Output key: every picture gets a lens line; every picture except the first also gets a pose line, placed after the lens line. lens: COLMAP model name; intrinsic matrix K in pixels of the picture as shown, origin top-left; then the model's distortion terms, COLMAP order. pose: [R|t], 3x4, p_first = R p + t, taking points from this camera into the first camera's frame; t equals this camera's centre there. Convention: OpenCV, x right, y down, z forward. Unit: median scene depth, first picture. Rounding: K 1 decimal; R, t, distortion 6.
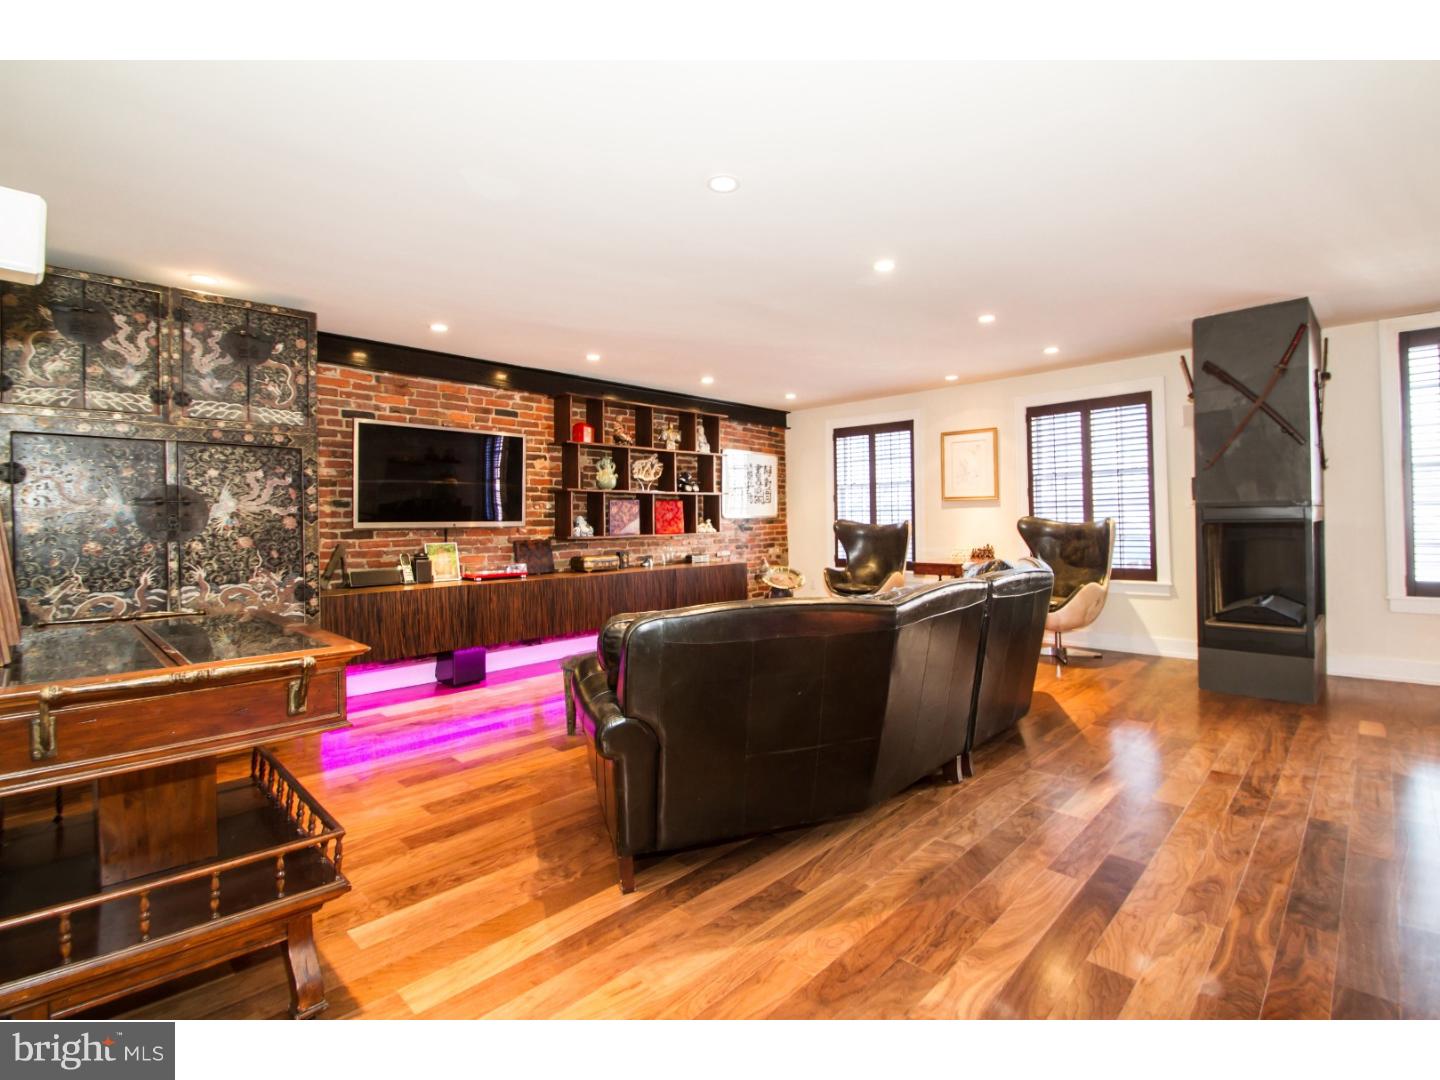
lens RADIAL K [[672.4, 0, 763.7], [0, 672.4, 511.8], [0, 0, 1]] dist [0.014808, -0.014842]
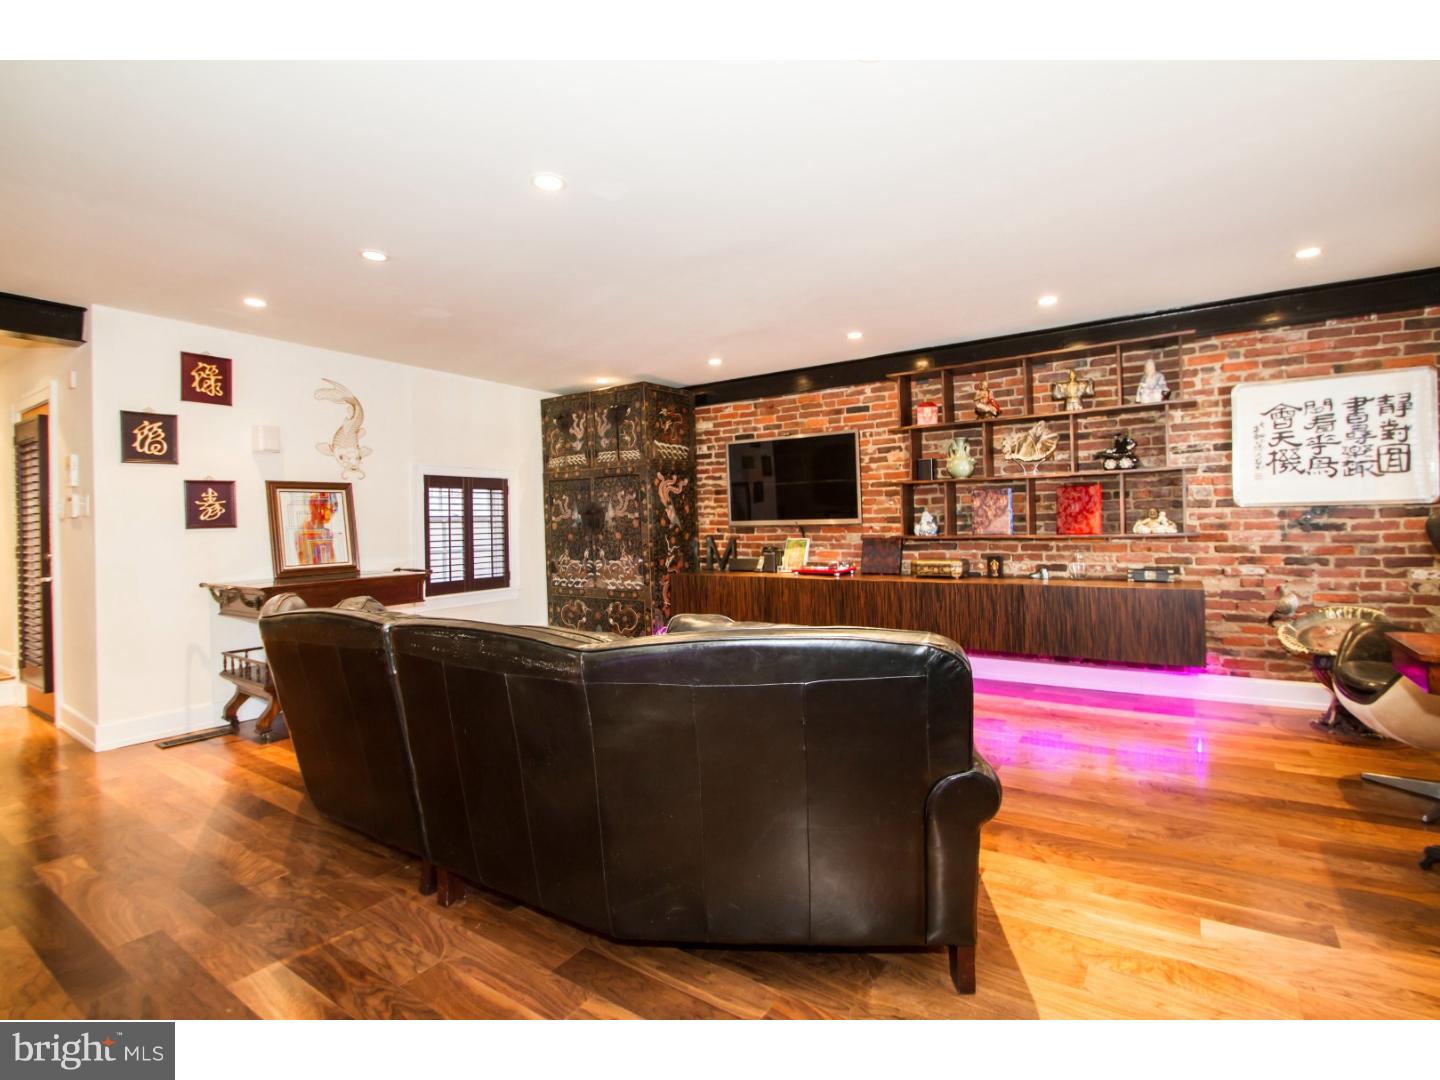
lens RADIAL K [[672.4, 0, 738.1], [0, 672.4, 530.7], [0, 0, 1]] dist [0.014808, -0.014842]
pose [[0.160983, 0.022910, -0.986691, 0.580154], [0.033023, 0.999046, 0.028584, -0.002269], [0.986405, -0.037185, 0.160072, 0.671875]]
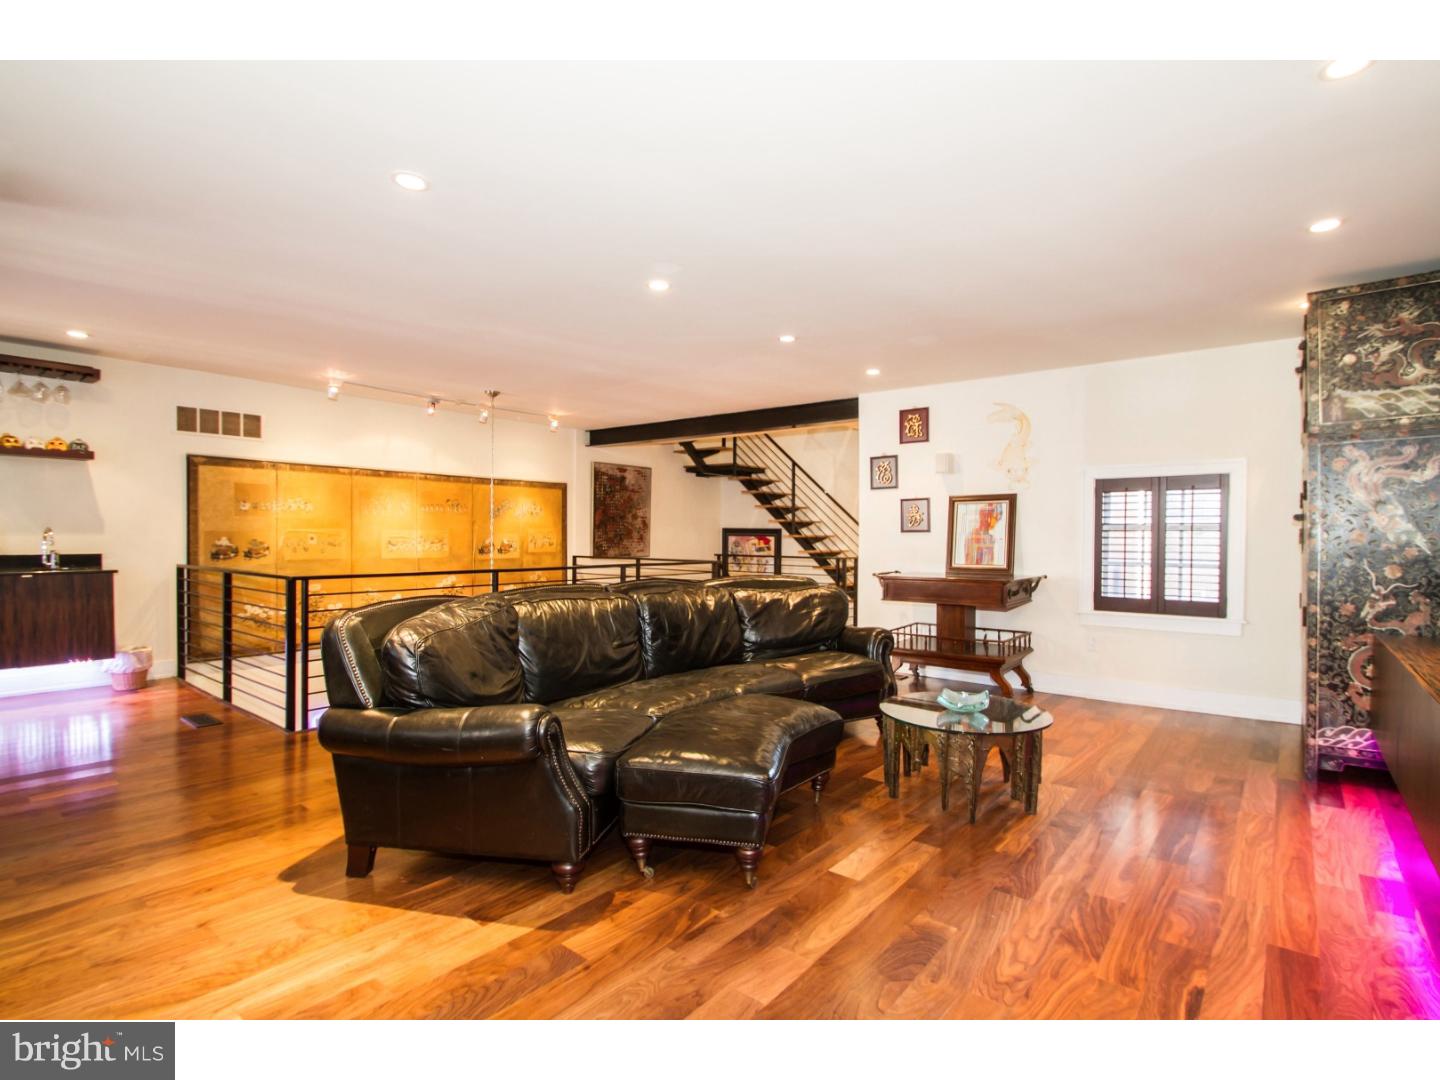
lens RADIAL K [[672.4, 0, 732.4], [0, 672.4, 550.0], [0, 0, 1]] dist [0.014808, -0.014842]
pose [[-0.996104, 0.007979, -0.087823, 0.102856], [0.007224, 0.999934, 0.008912, 0.013525], [0.087889, 0.008242, -0.996096, 1.252254]]
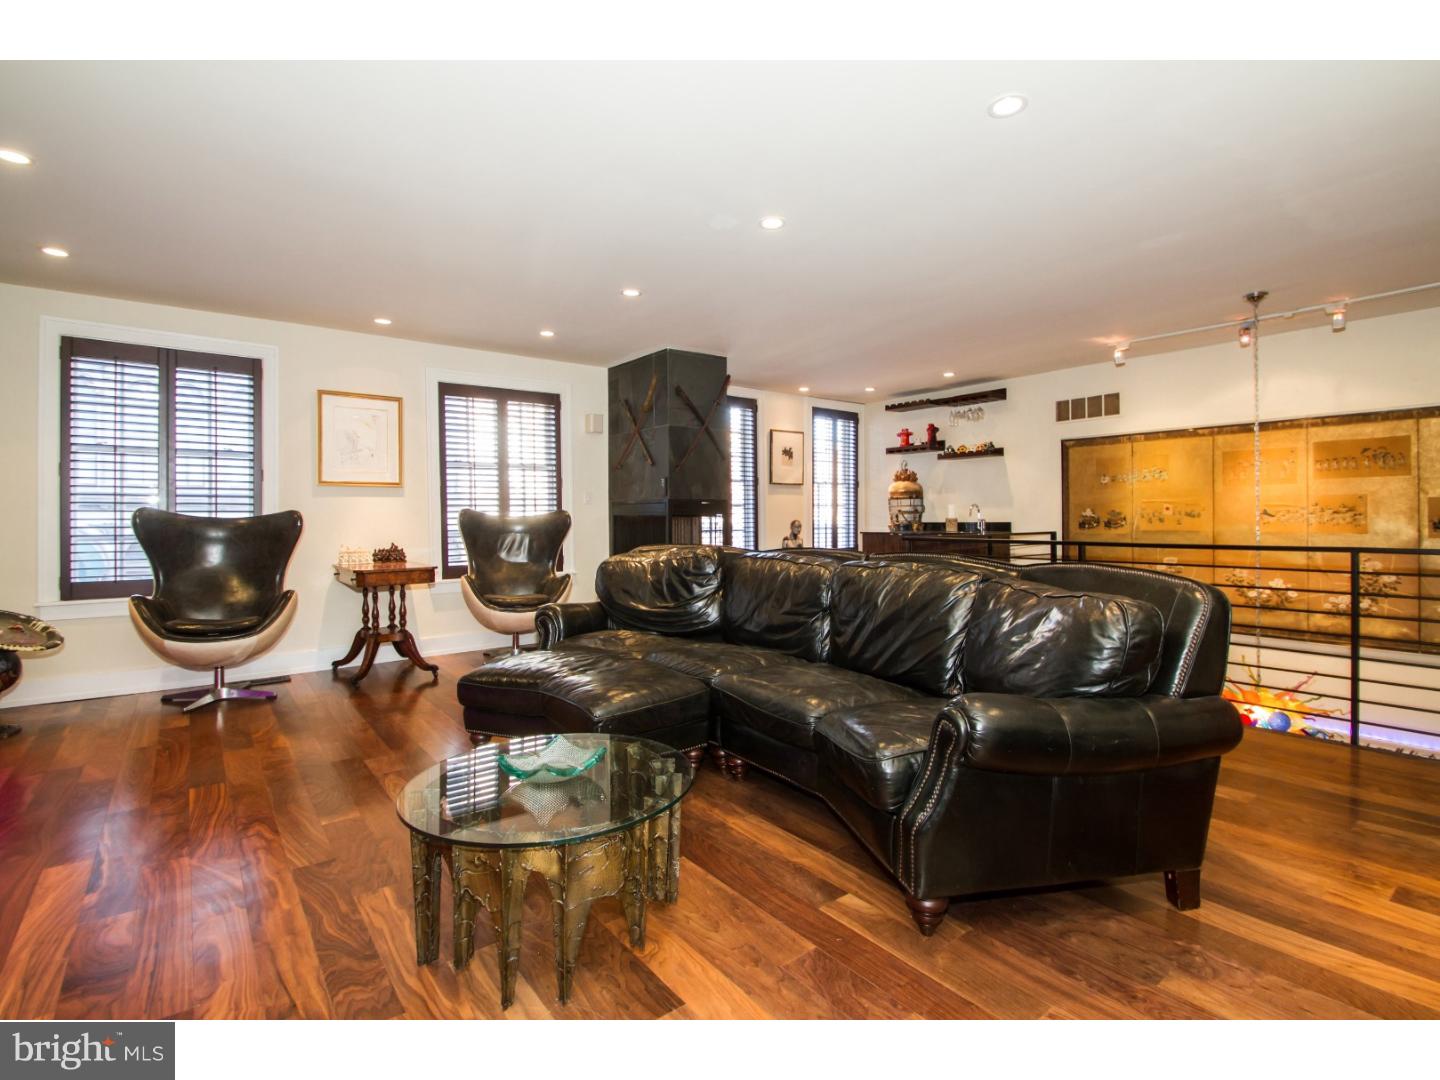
lens RADIAL K [[672.4, 0, 720.3], [0, 672.4, 527.6], [0, 0, 1]] dist [0.014808, -0.014842]
pose [[0.161395, -0.006961, 0.986865, -0.470782], [-0.006540, 0.999946, 0.008123, 0.025096], [-0.986868, -0.007765, 0.161341, 0.588633]]
